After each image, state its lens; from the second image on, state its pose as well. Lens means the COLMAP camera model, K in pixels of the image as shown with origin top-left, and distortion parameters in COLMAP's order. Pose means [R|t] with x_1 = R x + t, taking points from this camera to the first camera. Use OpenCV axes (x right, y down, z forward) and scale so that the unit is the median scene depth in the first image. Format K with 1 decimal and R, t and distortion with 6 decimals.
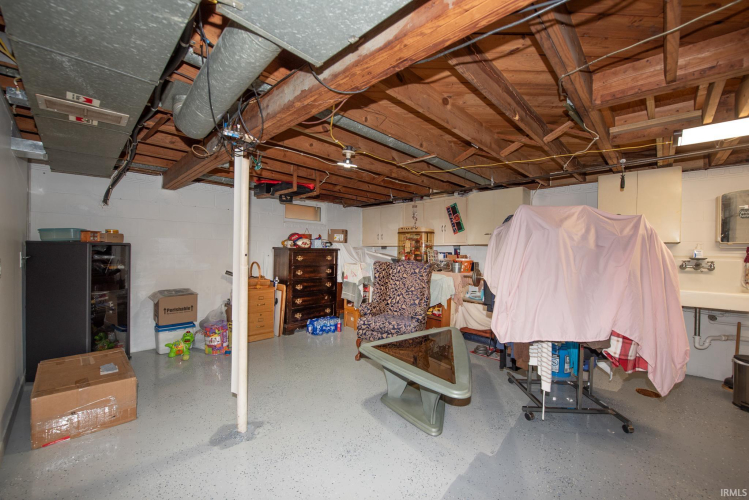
lens RADIAL K [[297.6, 0, 372.4], [0, 297.6, 253.5], [0, 0, 1]] dist [-0.020240, -0.000308]
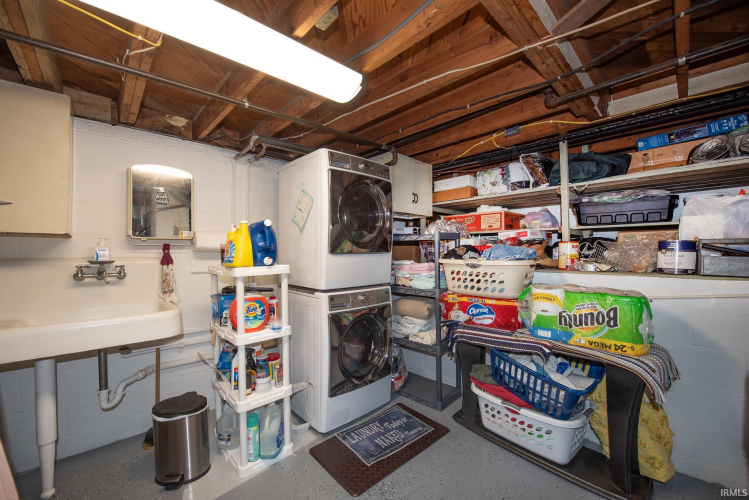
lens RADIAL K [[297.6, 0, 372.4], [0, 297.6, 253.5], [0, 0, 1]] dist [-0.020240, -0.000308]
pose [[0.048915, -0.020695, 0.998589, 0.537185], [0.010422, 0.999741, 0.020208, -0.006610], [-0.998749, 0.009419, 0.049118, 0.398042]]
